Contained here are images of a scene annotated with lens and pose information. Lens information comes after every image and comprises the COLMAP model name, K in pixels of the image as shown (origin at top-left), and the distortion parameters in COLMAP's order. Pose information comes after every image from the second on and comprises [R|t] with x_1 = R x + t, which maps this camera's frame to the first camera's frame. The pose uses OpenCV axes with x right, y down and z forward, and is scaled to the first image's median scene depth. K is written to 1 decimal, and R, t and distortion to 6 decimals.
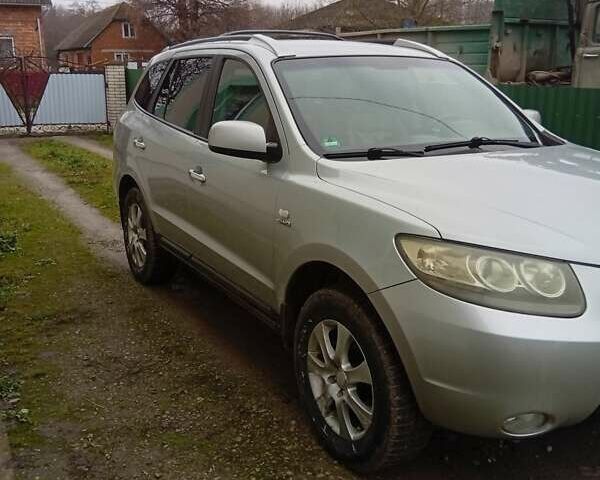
lens RADIAL K [[647.2, 0, 301.7], [0, 647.2, 230.0], [0, 0, 1]] dist [0.109560, -0.270541]
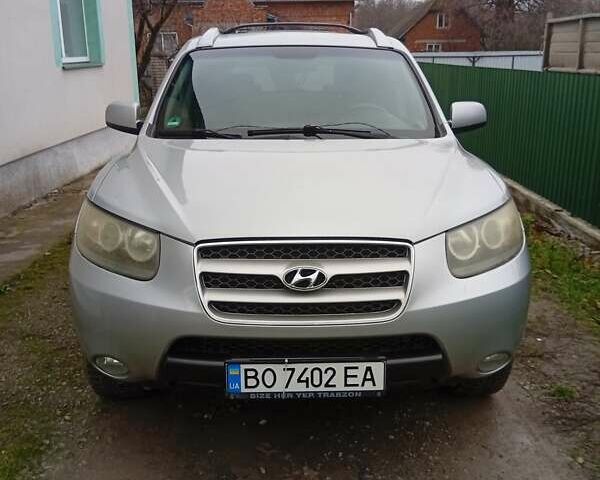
lens RADIAL K [[634.8, 0, 300.0], [0, 634.8, 240.0], [0, 0, 1]] dist [0.113375, -0.257216]
pose [[0.879861, 0.127006, -0.457946, 0.743841], [-0.111753, 0.991900, 0.060378, -0.021132], [0.461905, -0.001948, 0.886927, 0.096607]]
